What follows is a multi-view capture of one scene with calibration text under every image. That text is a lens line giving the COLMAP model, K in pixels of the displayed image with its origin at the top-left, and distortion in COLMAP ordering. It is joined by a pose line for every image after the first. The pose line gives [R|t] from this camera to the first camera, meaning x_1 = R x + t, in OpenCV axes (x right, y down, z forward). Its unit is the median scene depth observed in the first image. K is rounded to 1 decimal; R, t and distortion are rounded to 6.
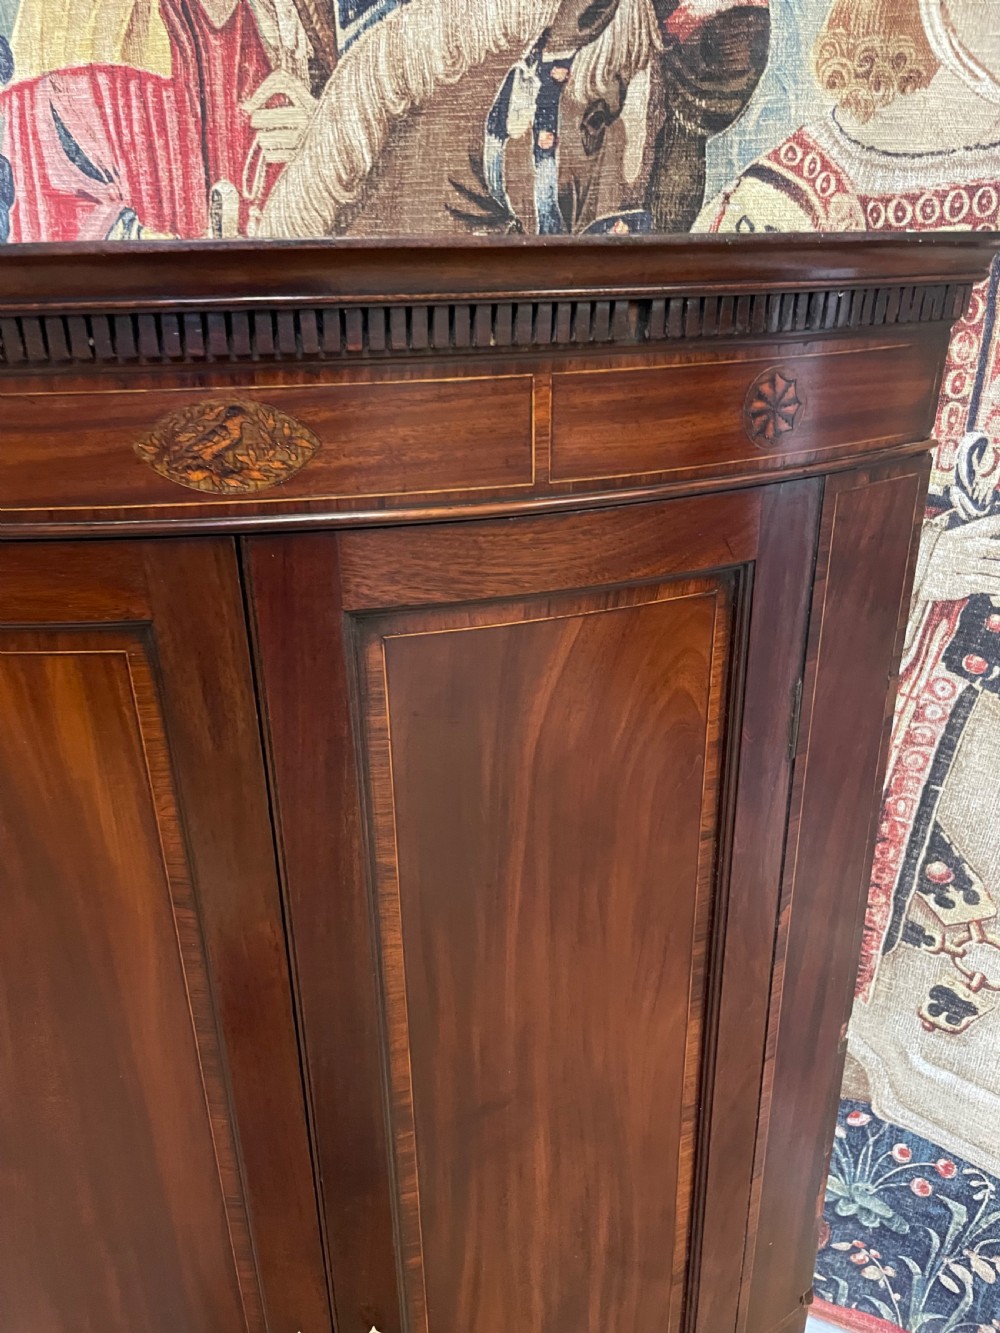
lens RADIAL K [[1024.2, 0, 487.3], [0, 1024.2, 676.9], [0, 0, 1]] dist [0.077576, -0.116709]
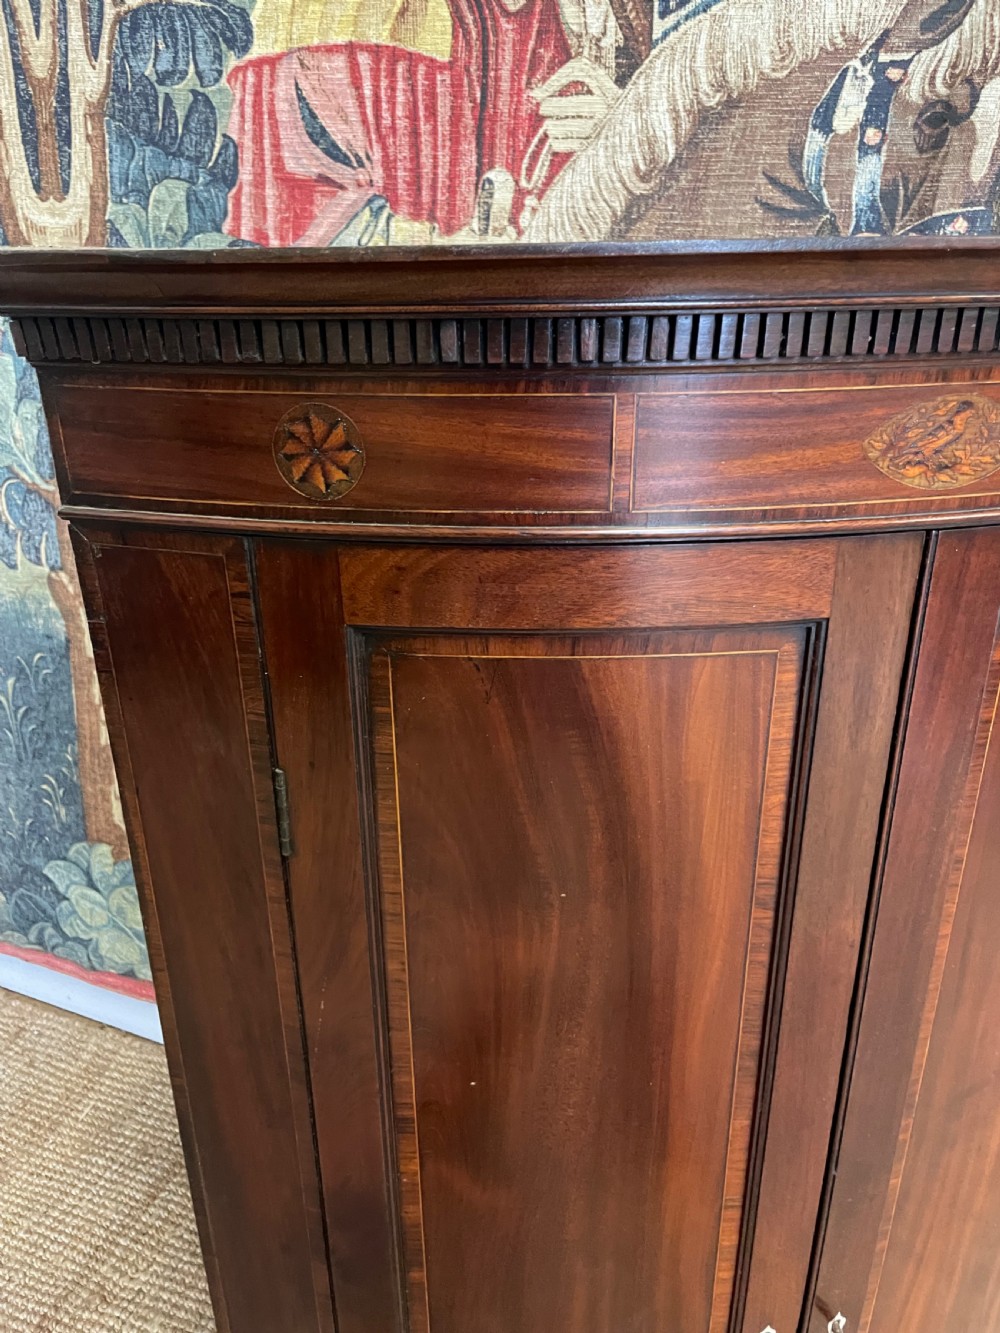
lens RADIAL K [[1024.2, 0, 504.3], [0, 1024.2, 671.1], [0, 0, 1]] dist [0.077576, -0.116709]
pose [[0.993421, -0.030440, 0.110404, -0.413662], [0.030008, 0.999534, 0.005577, -0.010717], [-0.110522, -0.002227, 0.993871, 0.028562]]
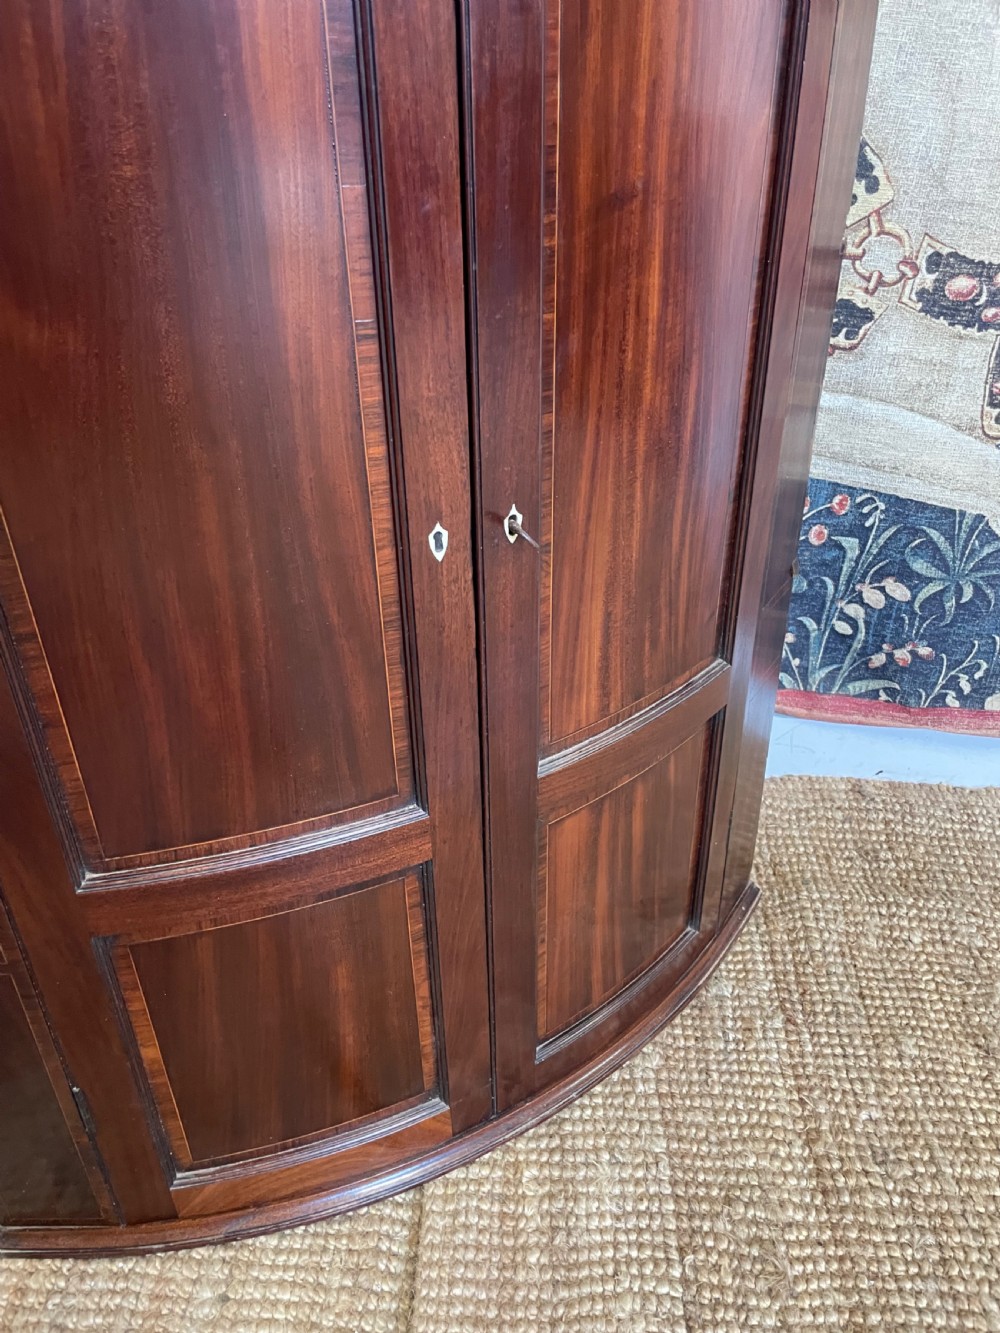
lens RADIAL K [[1024.2, 0, 512.7], [0, 1024.2, 658.8], [0, 0, 1]] dist [0.077576, -0.116709]
pose [[0.912881, -0.199632, 0.356082, -0.360409], [0.149746, 0.975222, 0.162842, 0.481530], [-0.379768, -0.095334, 0.920156, 0.124276]]
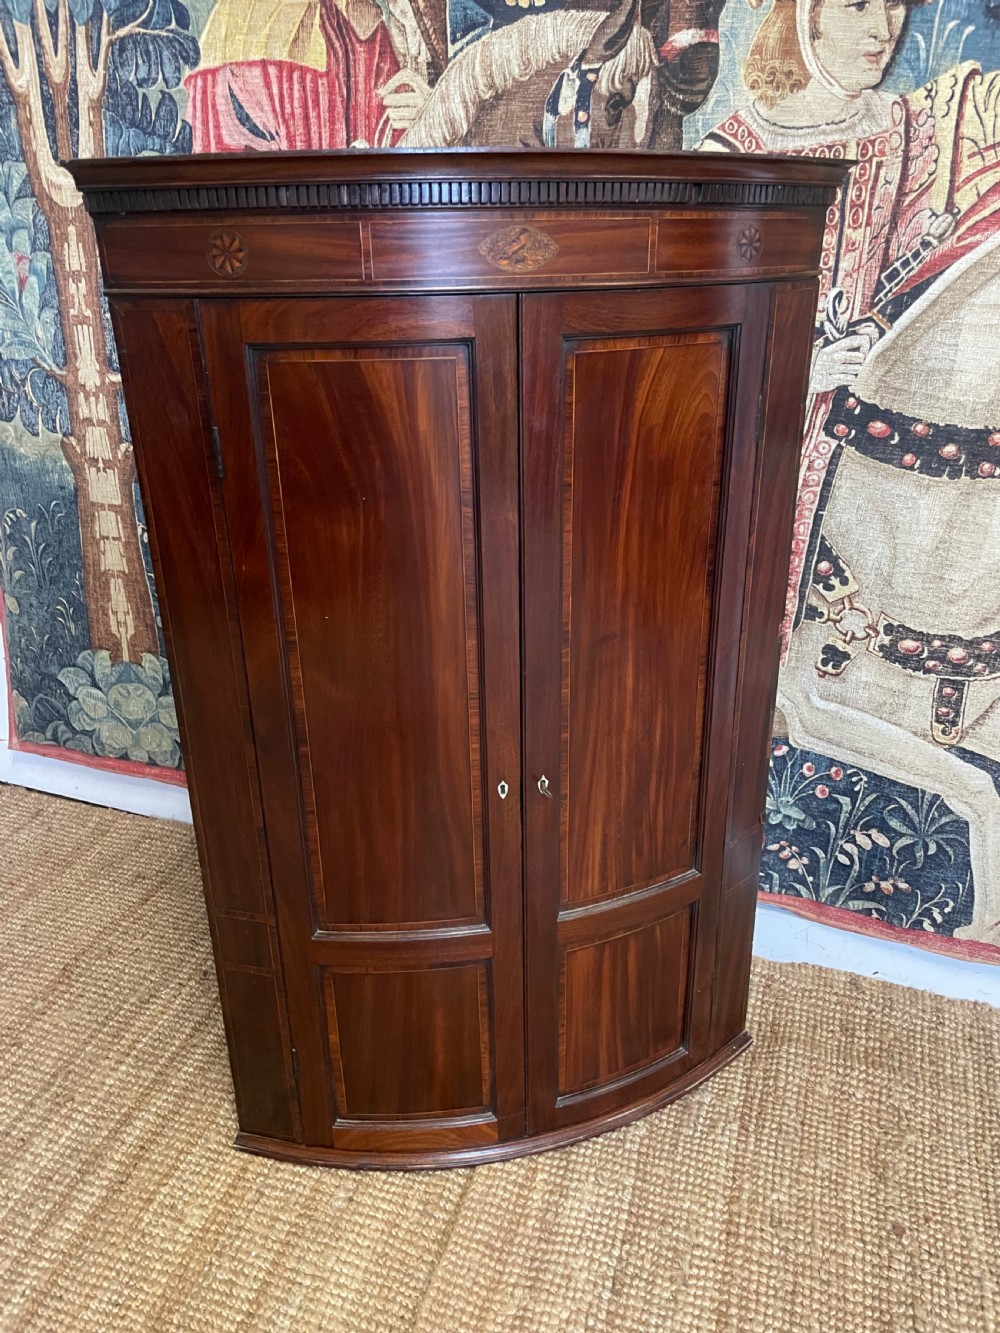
lens RADIAL K [[1024.2, 0, 502.4], [0, 1024.2, 671.8], [0, 0, 1]] dist [0.077576, -0.116709]
pose [[0.989594, -0.048995, 0.135291, -0.325338], [0.048862, 0.998796, 0.004303, 0.342151], [-0.135339, 0.002352, 0.990797, -0.599957]]
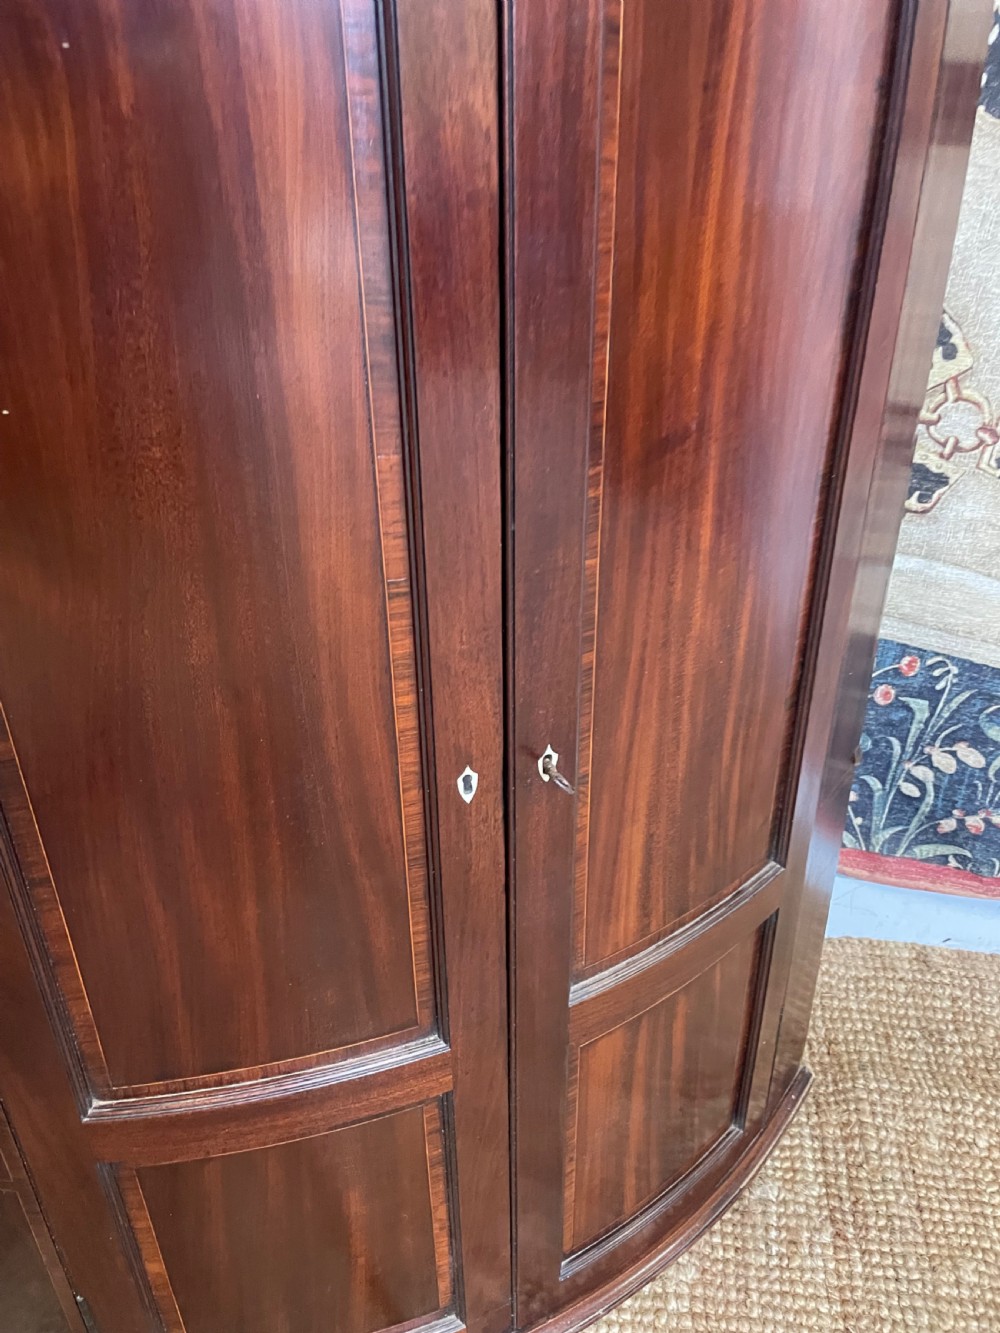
lens RADIAL K [[1027.5, 0, 488.3], [0, 1027.5, 657.2], [0, 0, 1]] dist [0.065724, -0.102995]
pose [[0.945192, -0.149727, 0.290163, -0.309608], [0.122812, 0.986431, 0.108953, 0.358456], [-0.302539, -0.067346, 0.950755, 0.164823]]
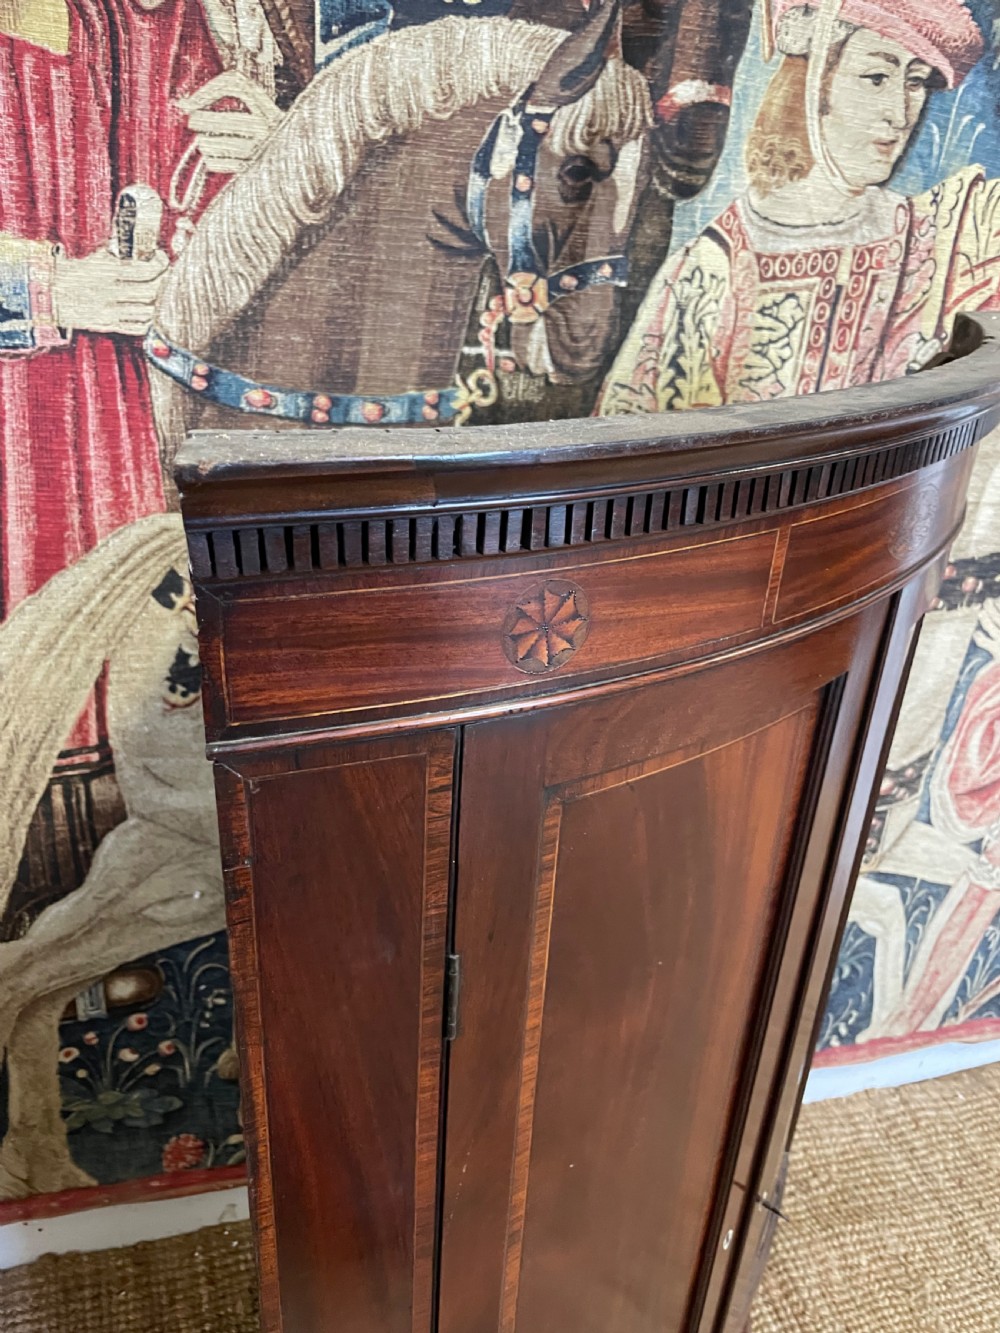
lens RADIAL K [[1024.2, 0, 508.6], [0, 1024.2, 674.7], [0, 0, 1]] dist [0.077576, -0.116709]
pose [[0.709846, -0.252097, 0.657697, -0.777745], [0.207770, 0.967150, 0.146466, -0.171378], [-0.673015, 0.032682, 0.738906, 0.207712]]
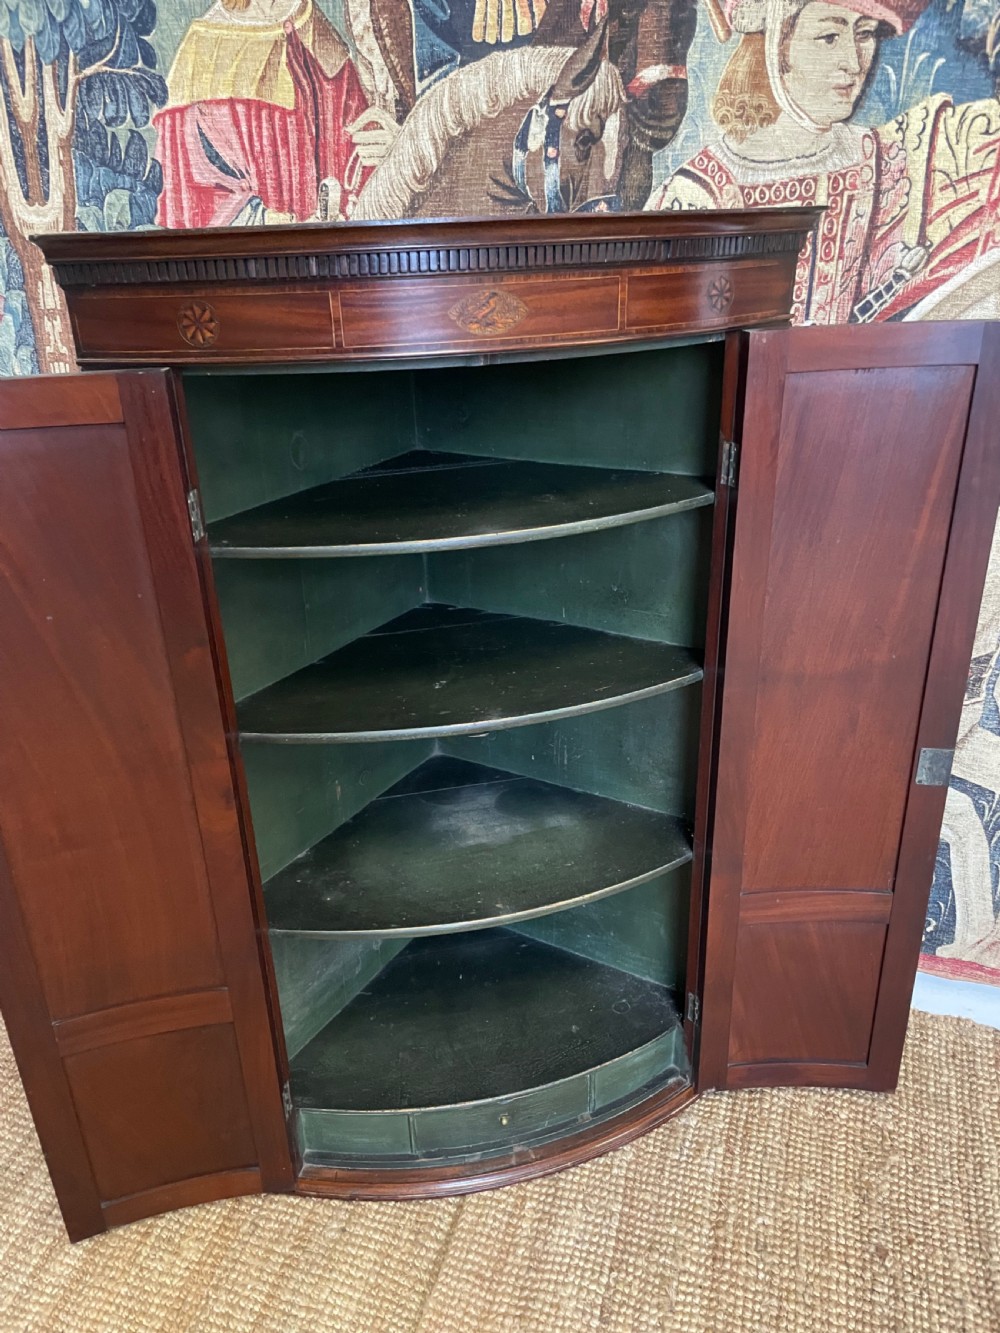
lens RADIAL K [[1024.2, 0, 481.7], [0, 1024.2, 676.1], [0, 0, 1]] dist [0.077576, -0.116709]
pose [[0.989531, -0.070584, 0.125880, -0.309048], [0.067965, 0.997375, 0.024987, 0.255686], [-0.127314, -0.016170, 0.991731, -0.613092]]
